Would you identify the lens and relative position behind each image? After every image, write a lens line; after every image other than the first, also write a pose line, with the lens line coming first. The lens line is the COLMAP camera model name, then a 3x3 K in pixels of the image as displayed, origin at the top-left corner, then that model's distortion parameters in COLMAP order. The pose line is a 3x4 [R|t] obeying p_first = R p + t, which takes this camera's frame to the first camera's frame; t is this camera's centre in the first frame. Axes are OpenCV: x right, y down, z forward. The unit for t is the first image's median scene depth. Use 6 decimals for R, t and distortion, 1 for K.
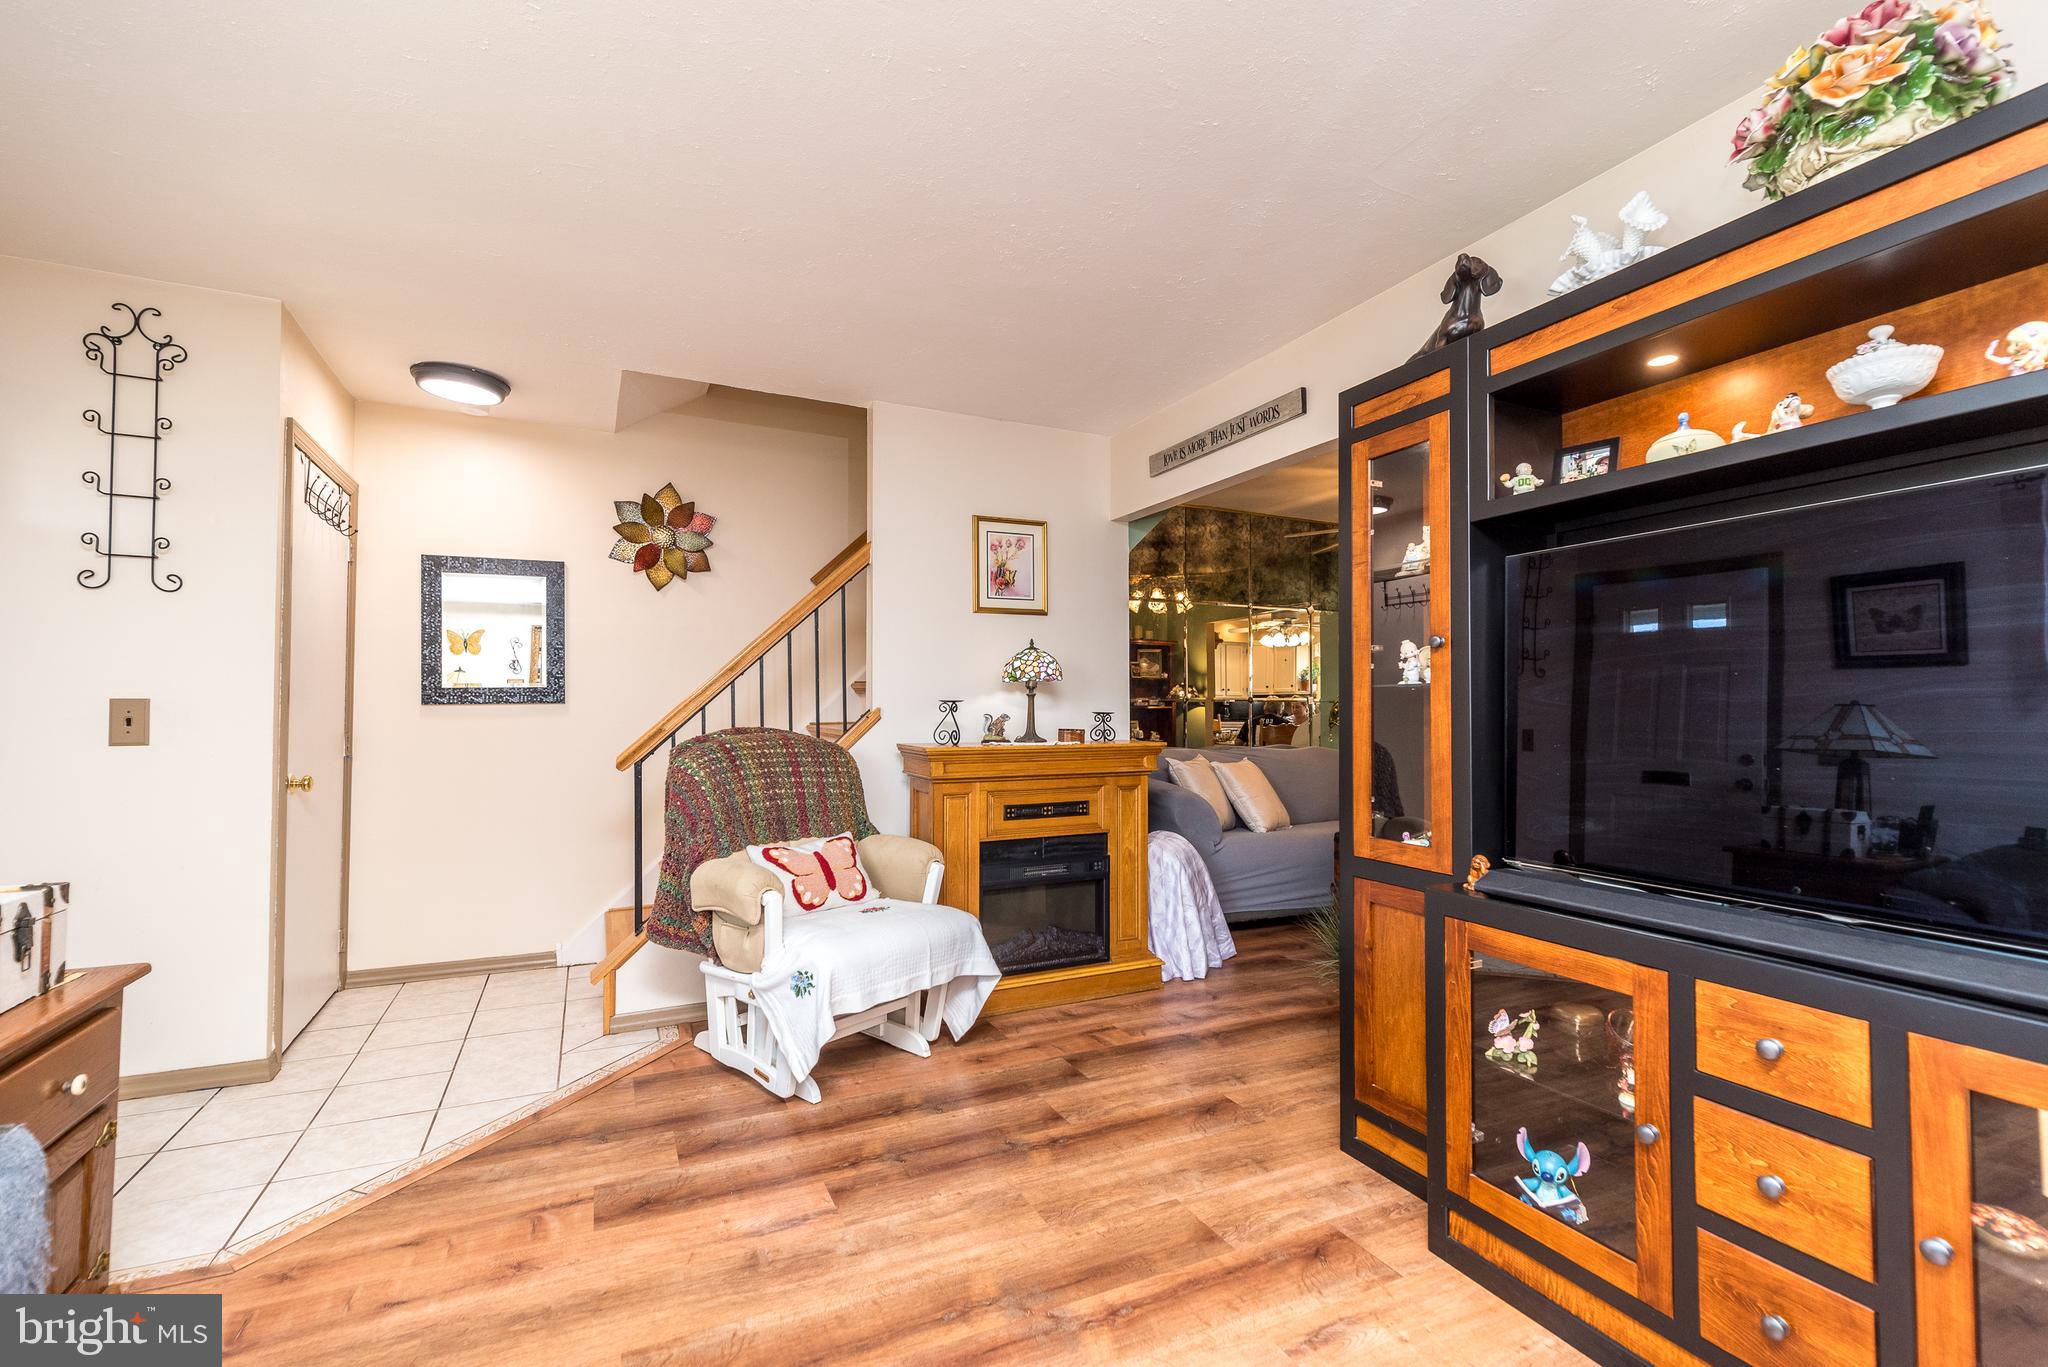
lens RADIAL K [[896.0, 0, 1029.1], [0, 896.0, 691.3], [0, 0, 1]] dist [0.010327, -0.000412]
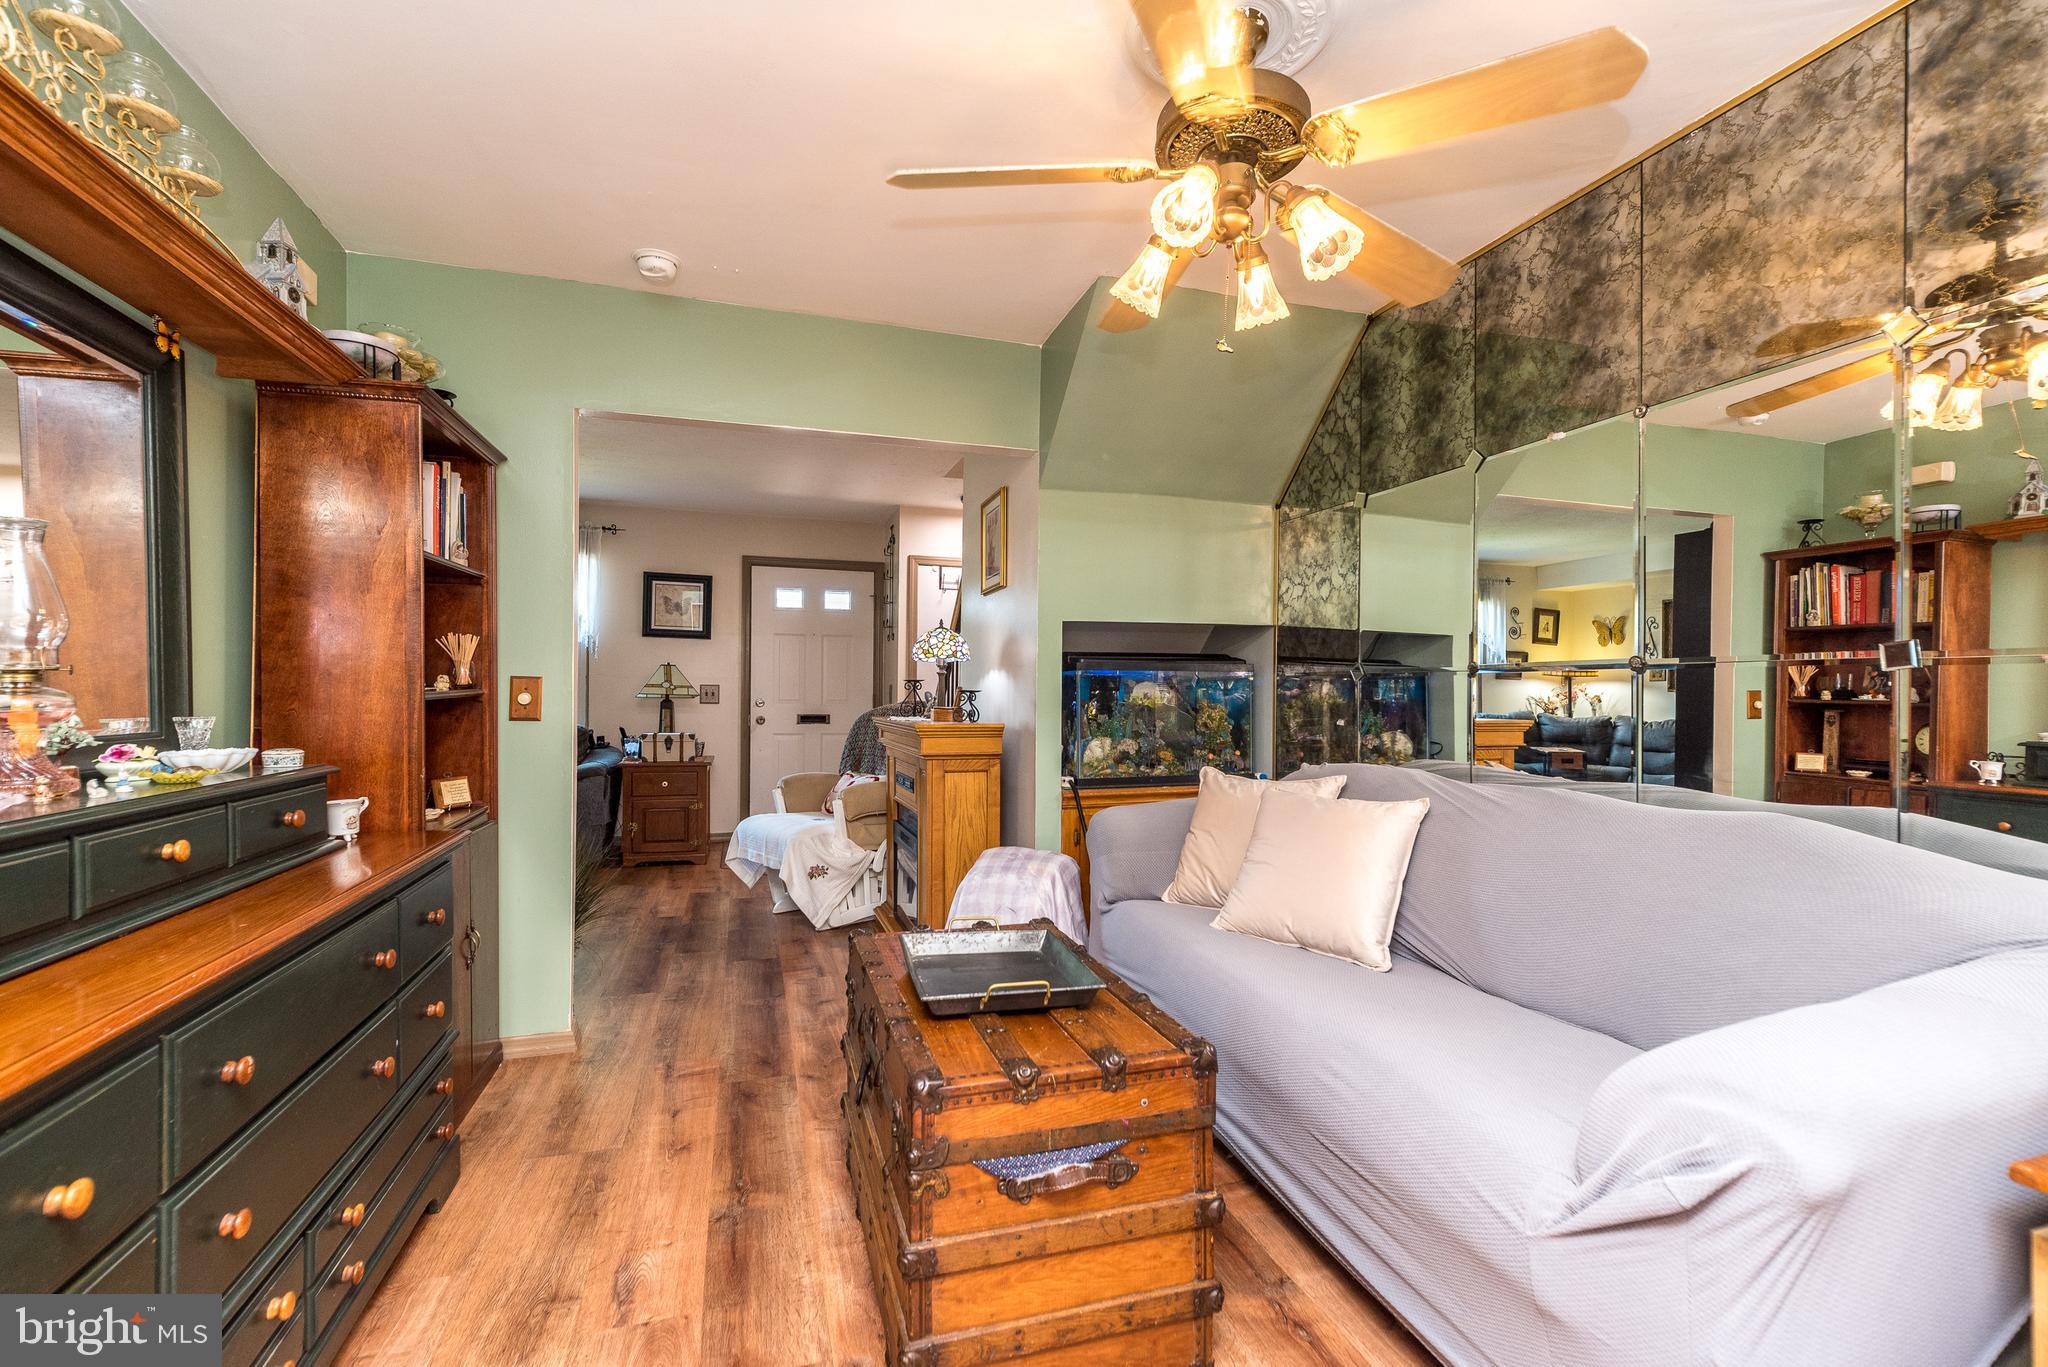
lens RADIAL K [[896.0, 0, 1028.3], [0, 896.0, 696.4], [0, 0, 1]] dist [0.010327, -0.000412]
pose [[-0.142376, 0.002478, -0.989810, 1.327254], [0.011927, 0.999929, 0.000788, 0.041166], [0.989741, -0.011693, -0.142395, 1.633700]]
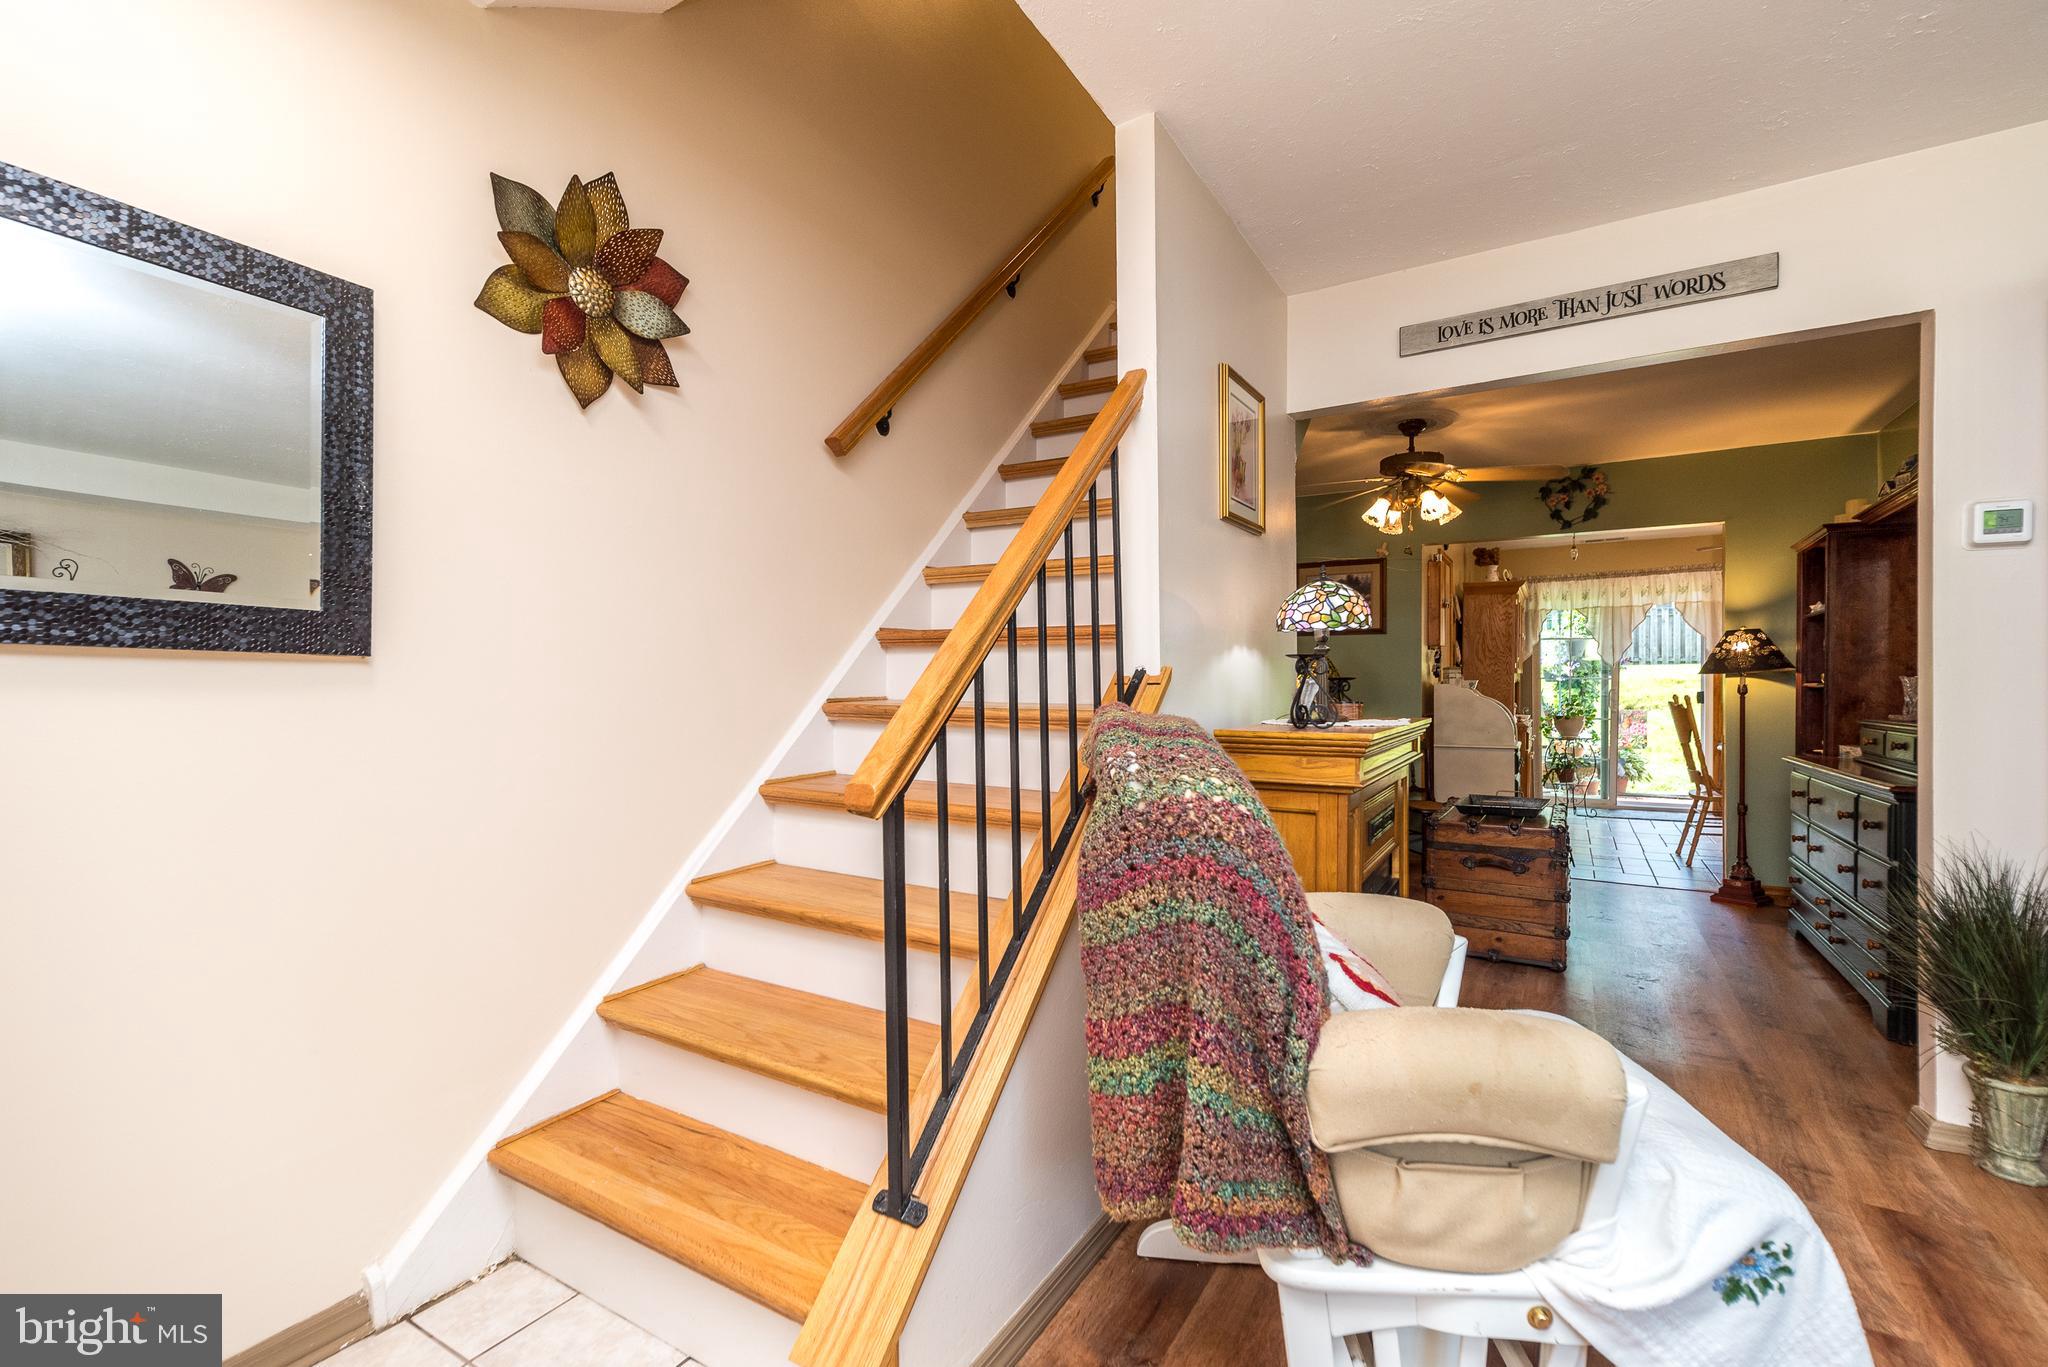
lens RADIAL K [[896.0, 0, 1026.0], [0, 896.0, 686.7], [0, 0, 1]] dist [0.010327, -0.000412]
pose [[0.836289, -0.004700, 0.548269, -0.710300], [-0.006430, 0.999810, 0.018378, 0.027075], [-0.548251, -0.018895, 0.836100, 0.741054]]
